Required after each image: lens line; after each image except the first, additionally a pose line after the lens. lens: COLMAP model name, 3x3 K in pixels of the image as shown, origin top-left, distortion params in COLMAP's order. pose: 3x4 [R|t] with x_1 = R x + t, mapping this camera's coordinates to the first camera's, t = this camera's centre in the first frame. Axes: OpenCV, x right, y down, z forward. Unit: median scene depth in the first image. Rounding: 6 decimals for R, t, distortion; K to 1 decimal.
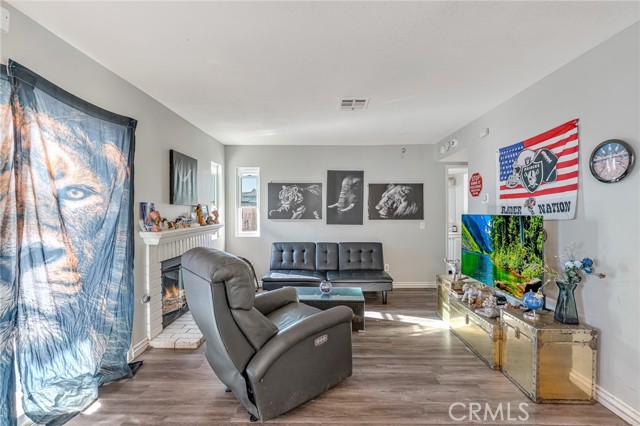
lens RADIAL K [[277.4, 0, 308.1], [0, 277.4, 206.0], [0, 0, 1]] dist [-0.001857, -0.000428]
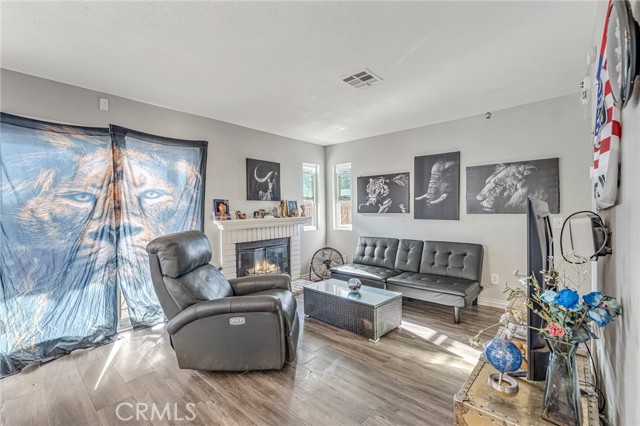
lens RADIAL K [[268.7, 0, 318.3], [0, 268.7, 208.5], [0, 0, 1]] dist [-0.000596, -0.000016]
pose [[0.768654, -0.010433, -0.639580, 0.524227], [0.022801, 0.999678, 0.011095, 0.023371], [0.639258, -0.023111, 0.768645, 0.223776]]
